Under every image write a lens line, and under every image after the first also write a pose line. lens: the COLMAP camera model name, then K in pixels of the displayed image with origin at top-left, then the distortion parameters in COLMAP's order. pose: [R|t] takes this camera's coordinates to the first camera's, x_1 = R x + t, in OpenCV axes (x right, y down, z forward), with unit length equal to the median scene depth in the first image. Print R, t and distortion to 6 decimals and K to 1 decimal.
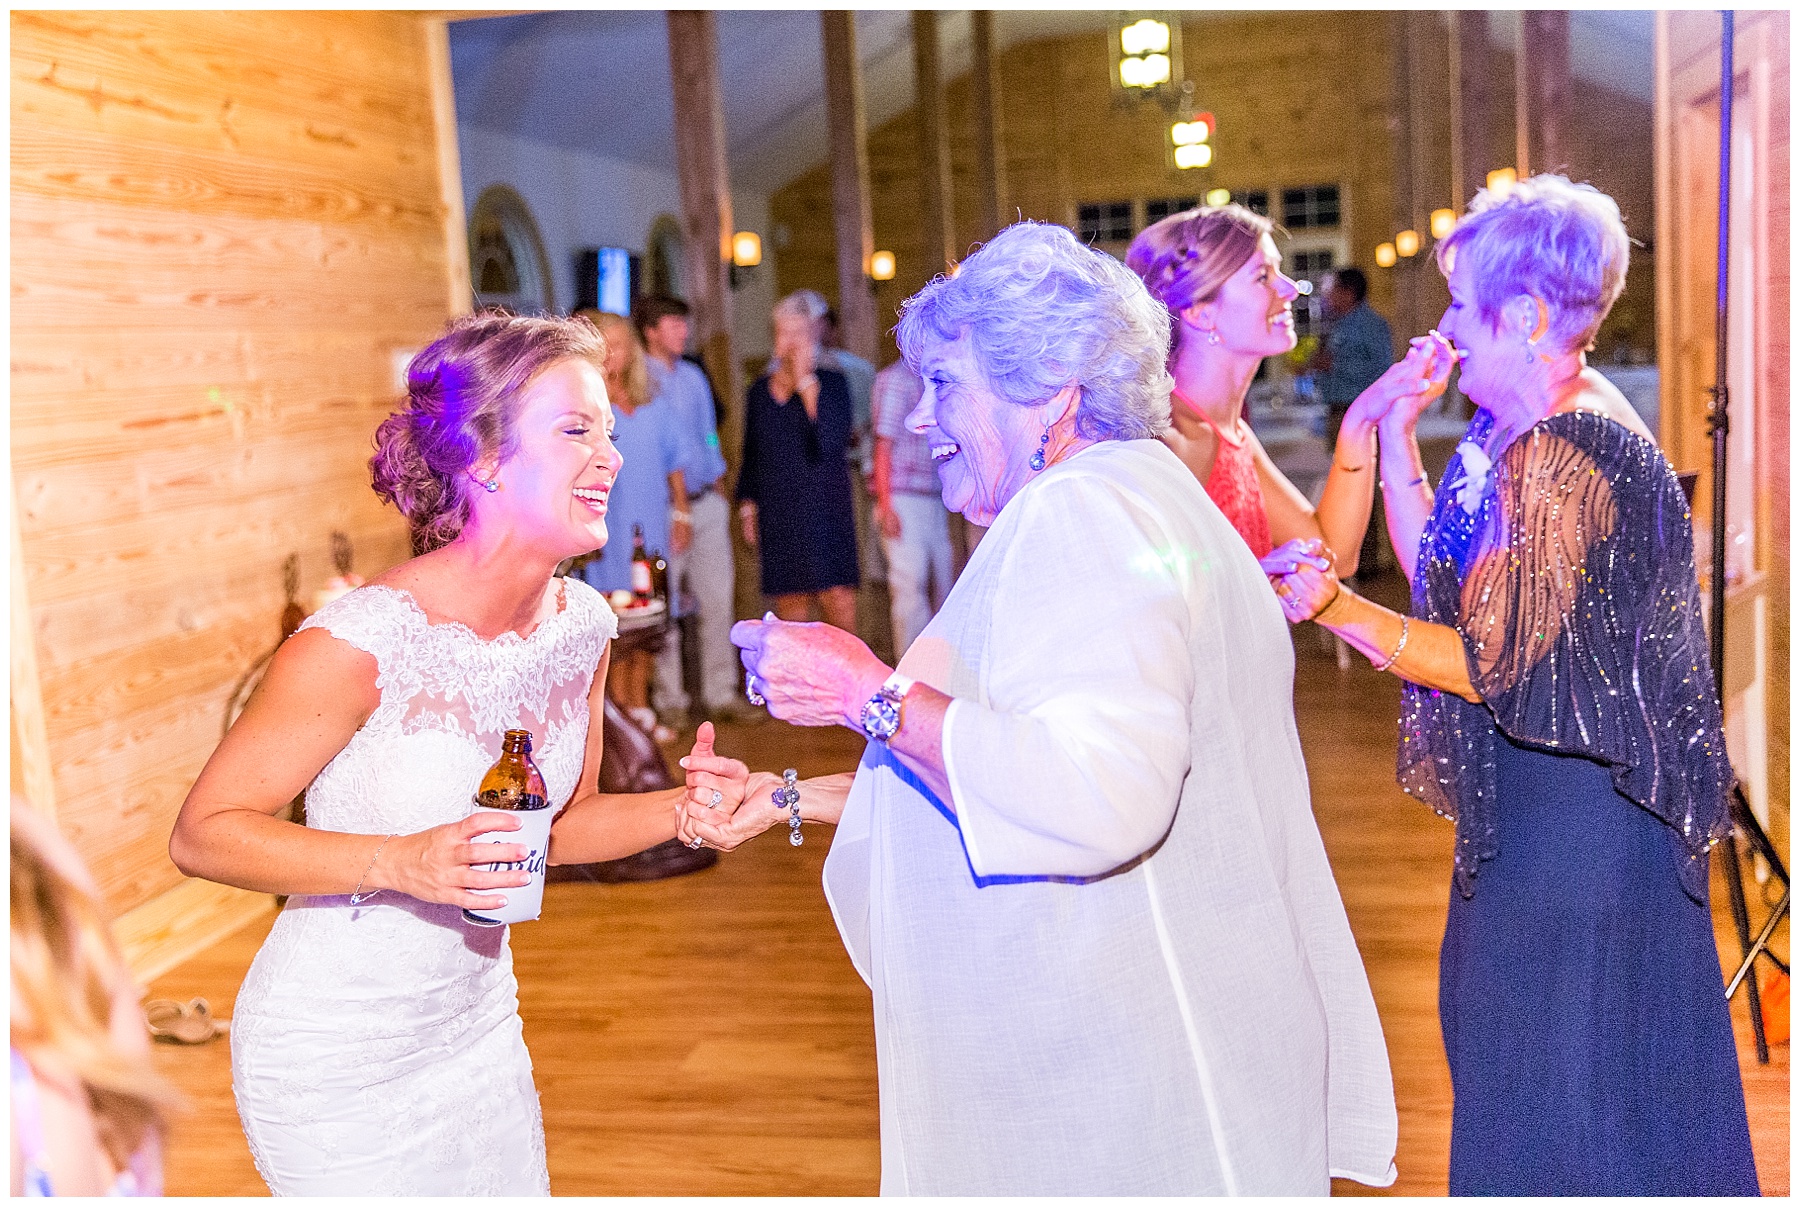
lens RADIAL K [[1901.2, 0, 877.8], [0, 1901.2, 610.9], [0, 0, 1]] dist [-0.005303, 0.011704]
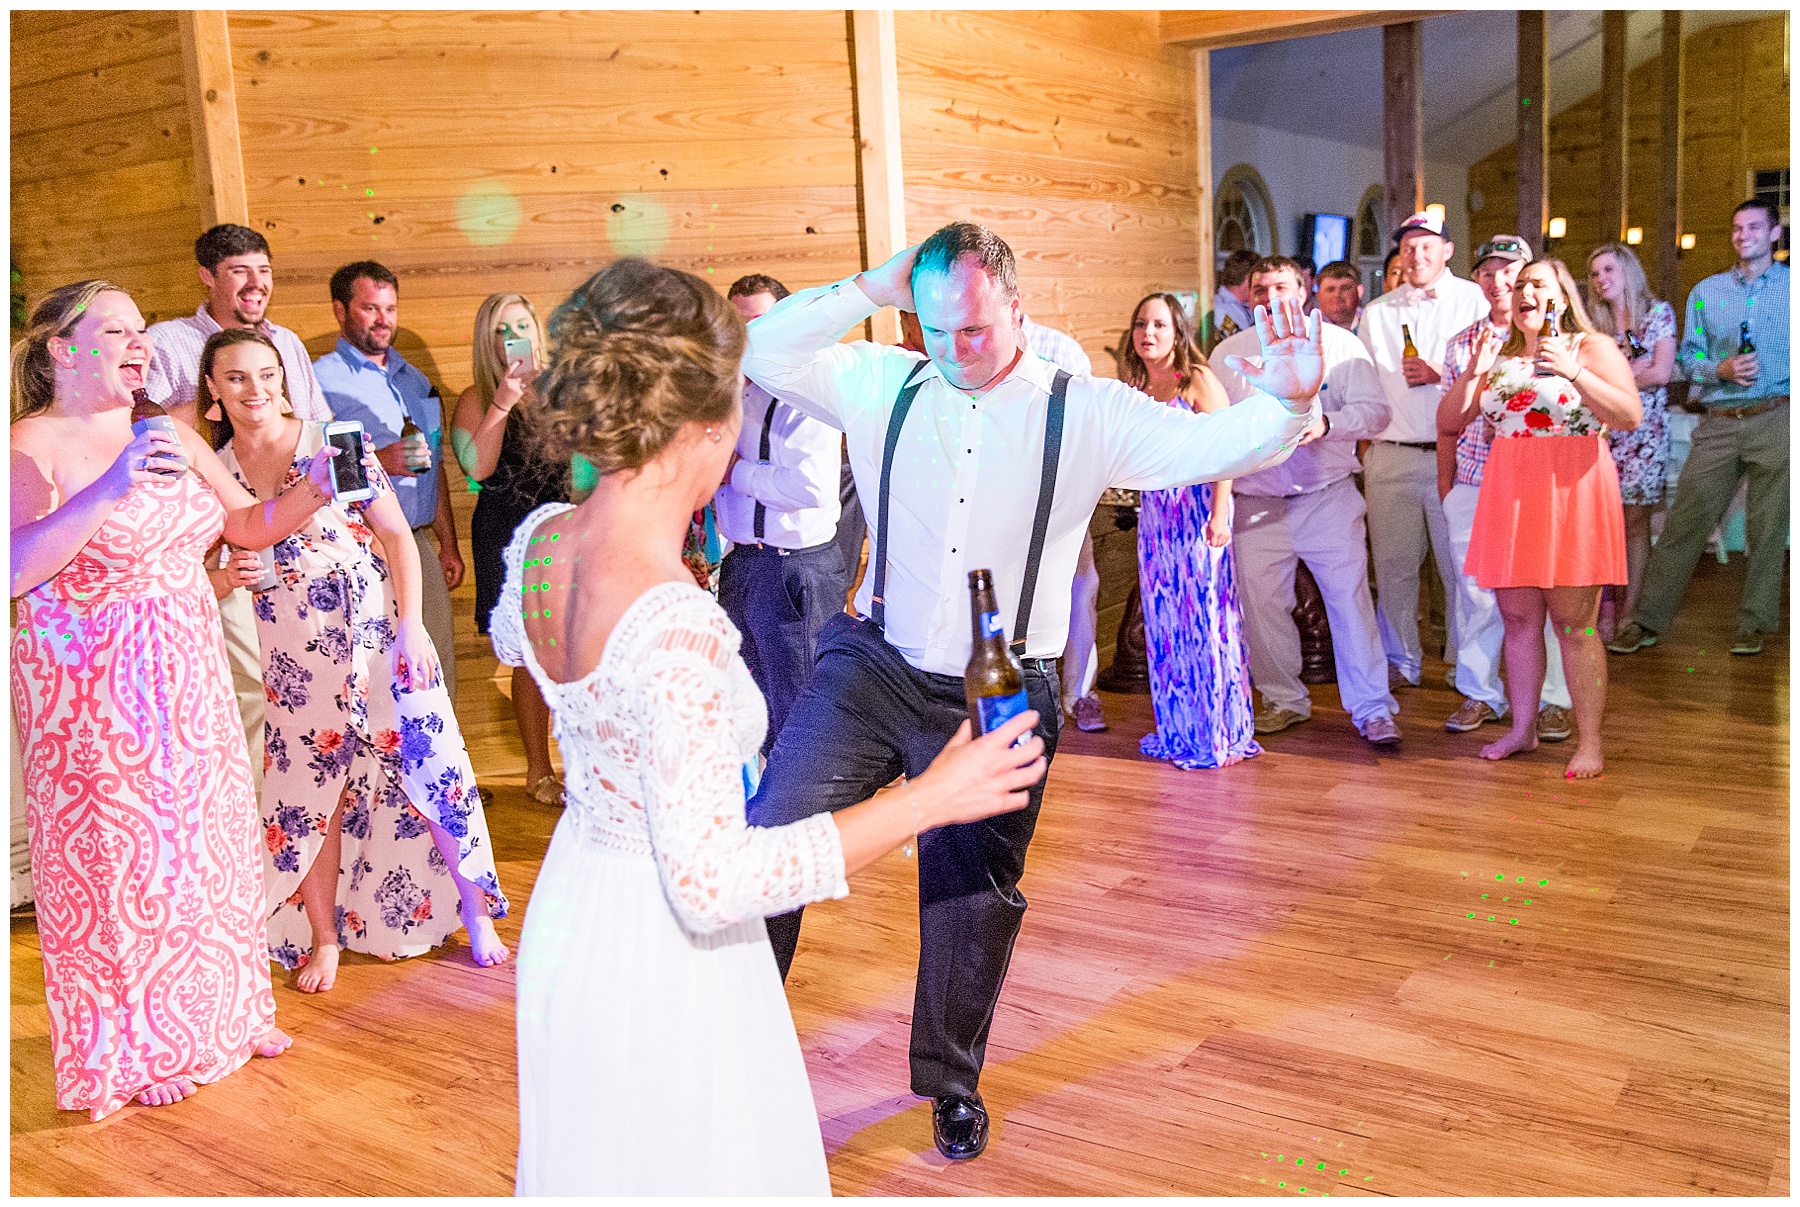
lens RADIAL K [[1578.7, 0, 957.7], [0, 1578.7, 563.7], [0, 0, 1]] dist [-0.004763, -0.002334]
pose [[0.933865, 0.073015, -0.350092, 0.030607], [-0.061668, 0.997150, 0.043467, 0.021100], [0.352268, -0.019003, 0.935706, -0.148999]]
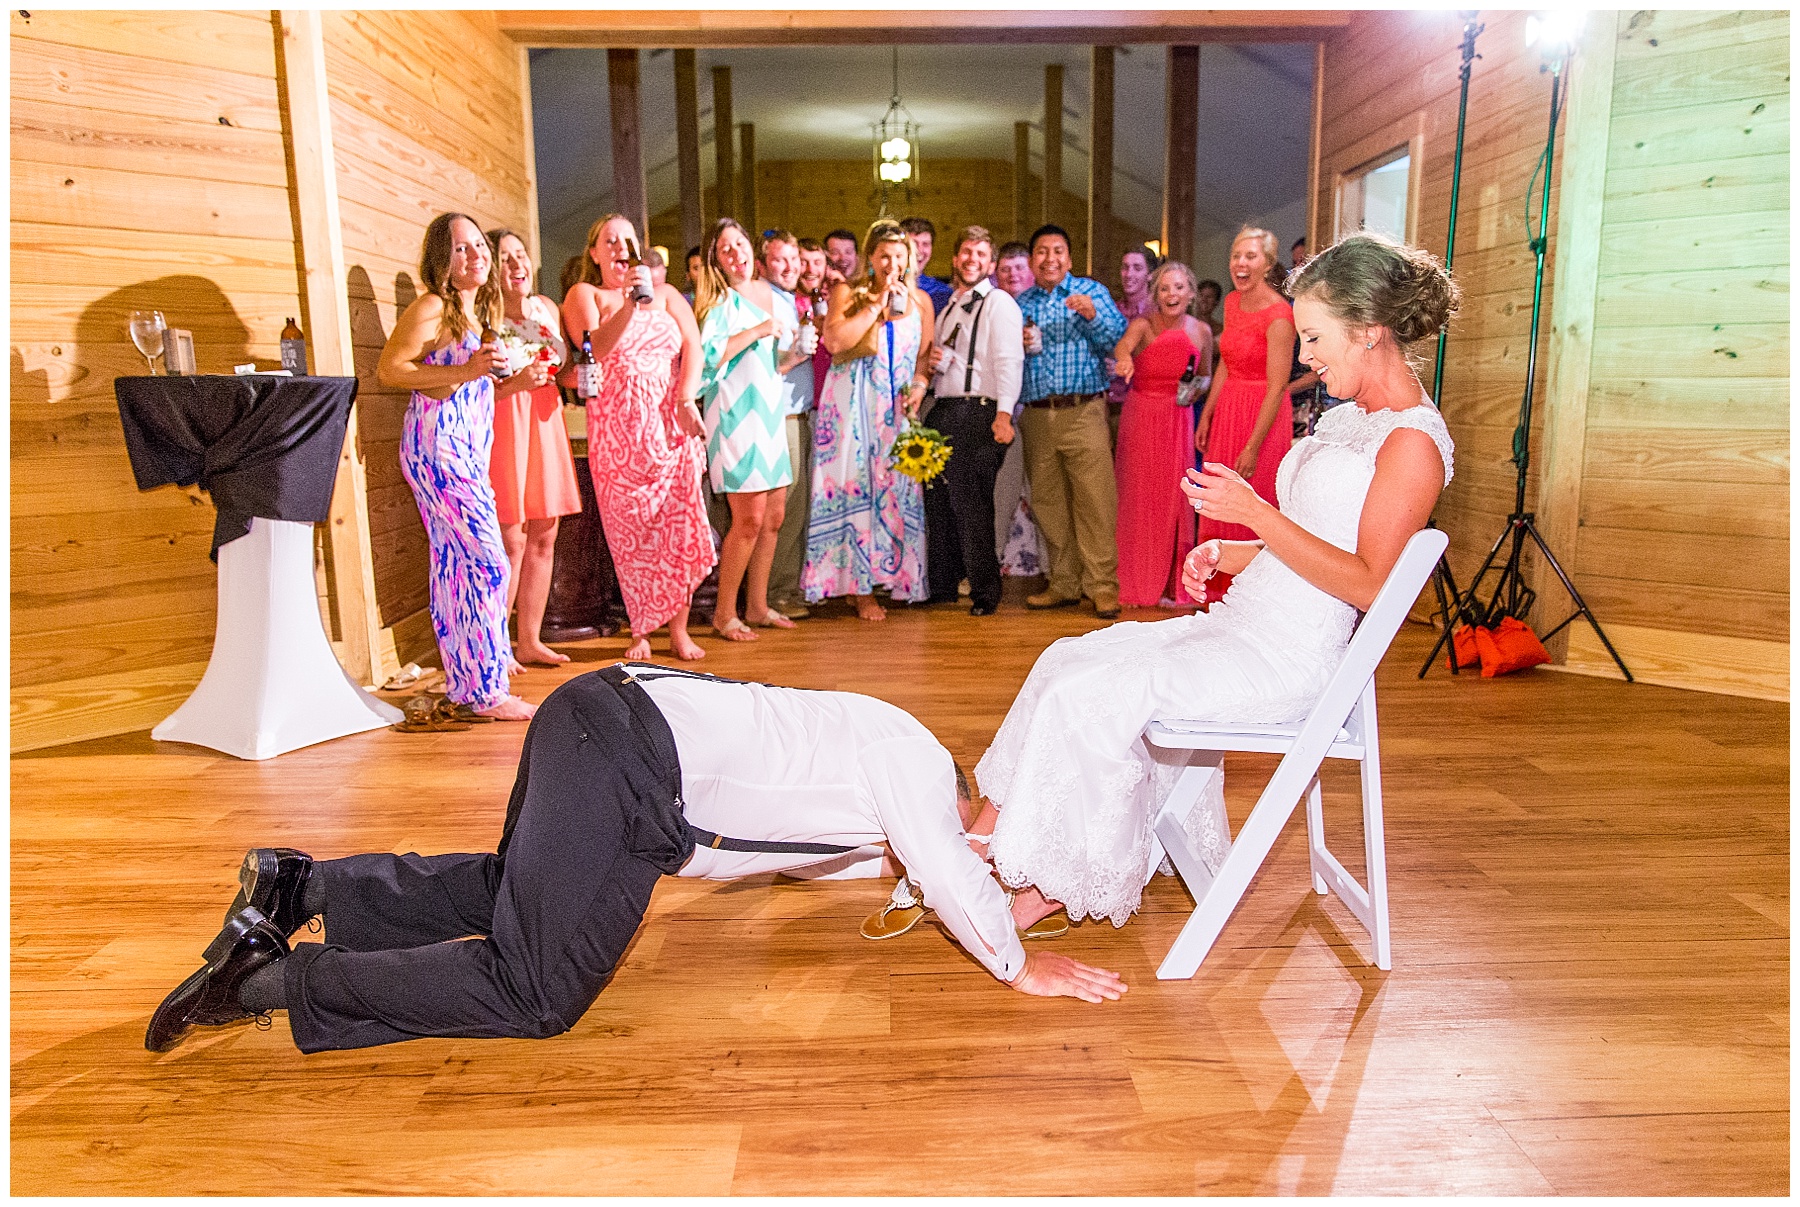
lens RADIAL K [[1290.3, 0, 898.3], [0, 1290.3, 651.6], [0, 0, 1]] dist [0.001150, 0.002188]
pose [[0.971869, 0.009687, 0.235323, -0.213801], [-0.022111, 0.998494, 0.050215, 0.104439], [-0.234482, -0.054006, 0.970619, -0.043189]]
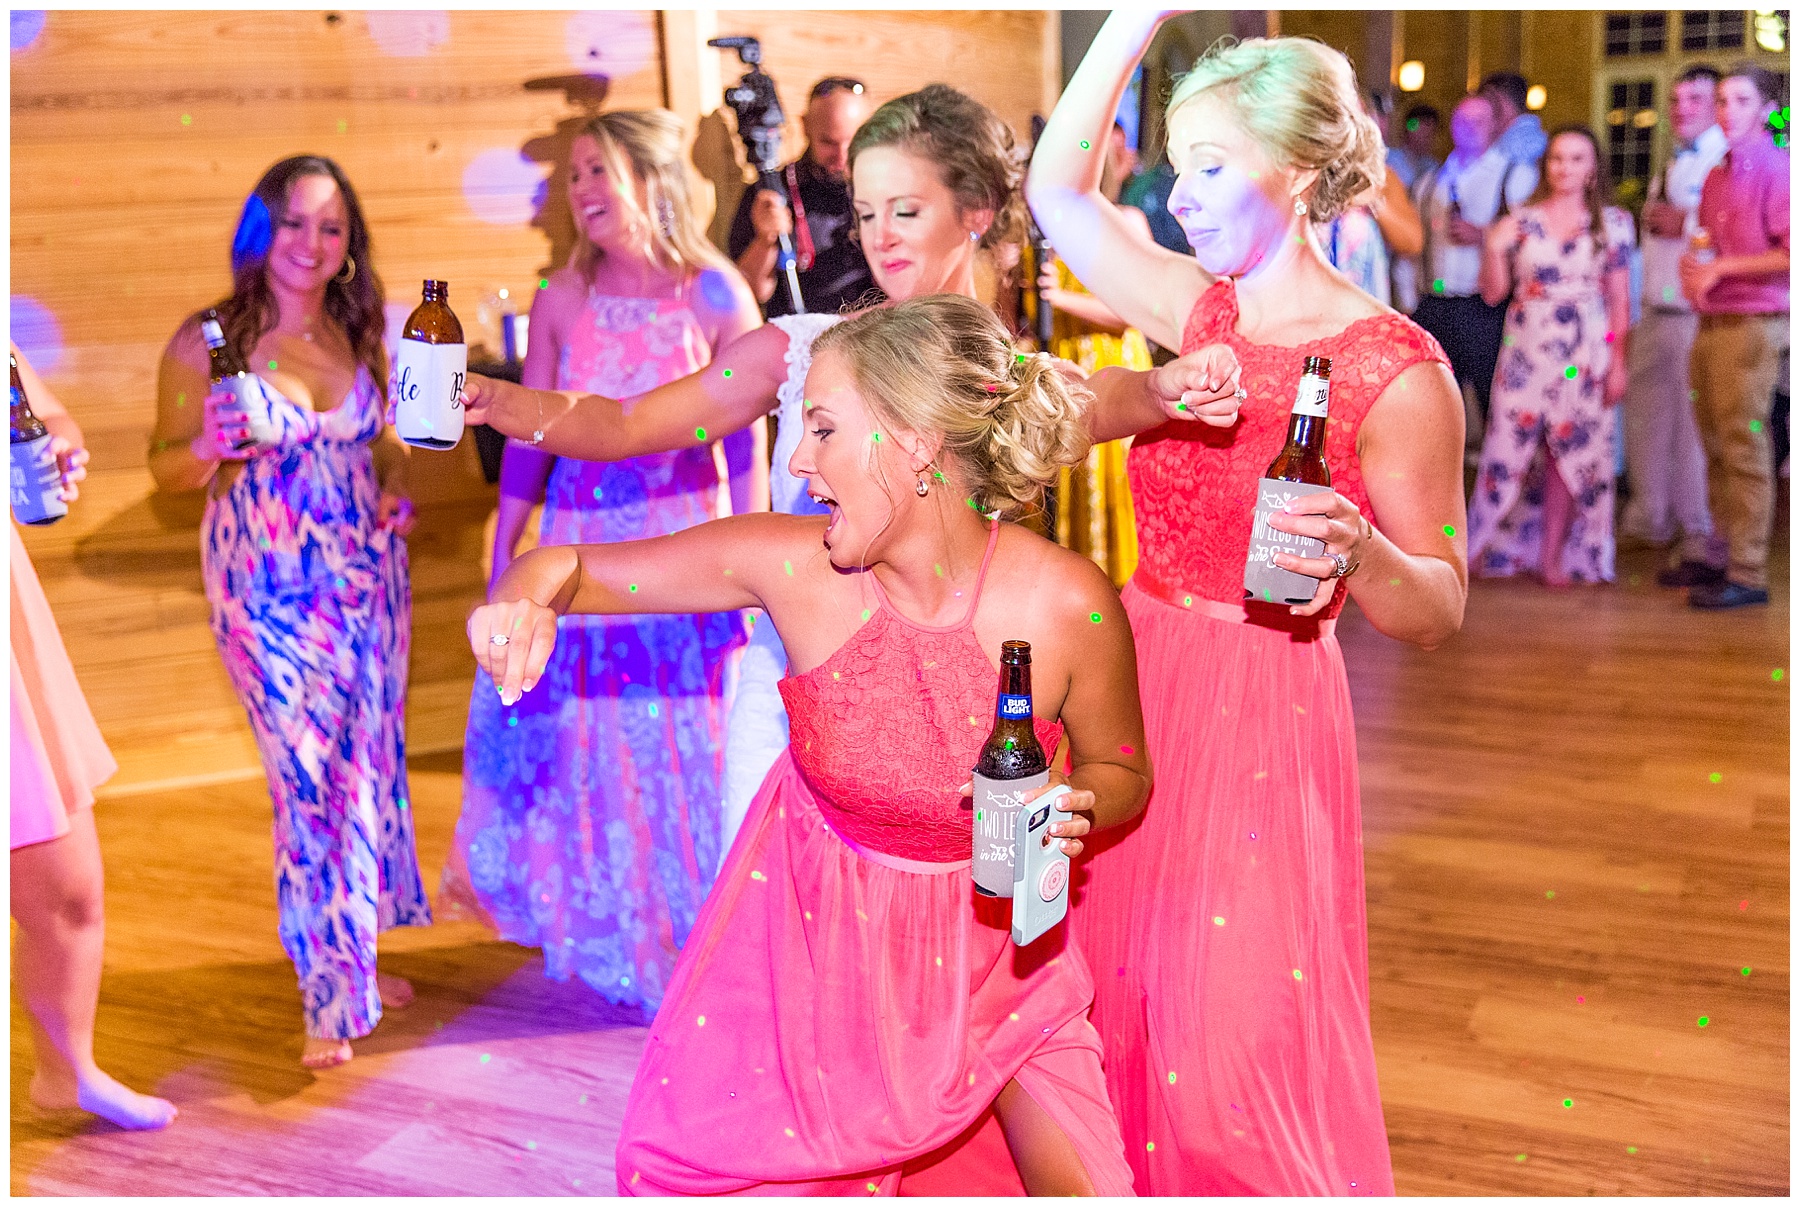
lens RADIAL K [[1901.2, 0, 877.8], [0, 1901.2, 610.9], [0, 0, 1]] dist [-0.005303, 0.011704]
pose [[0.972394, 0.070132, -0.222558, -0.064970], [-0.049079, 0.993900, 0.098758, 0.027806], [0.228126, -0.085109, 0.969905, -0.116258]]
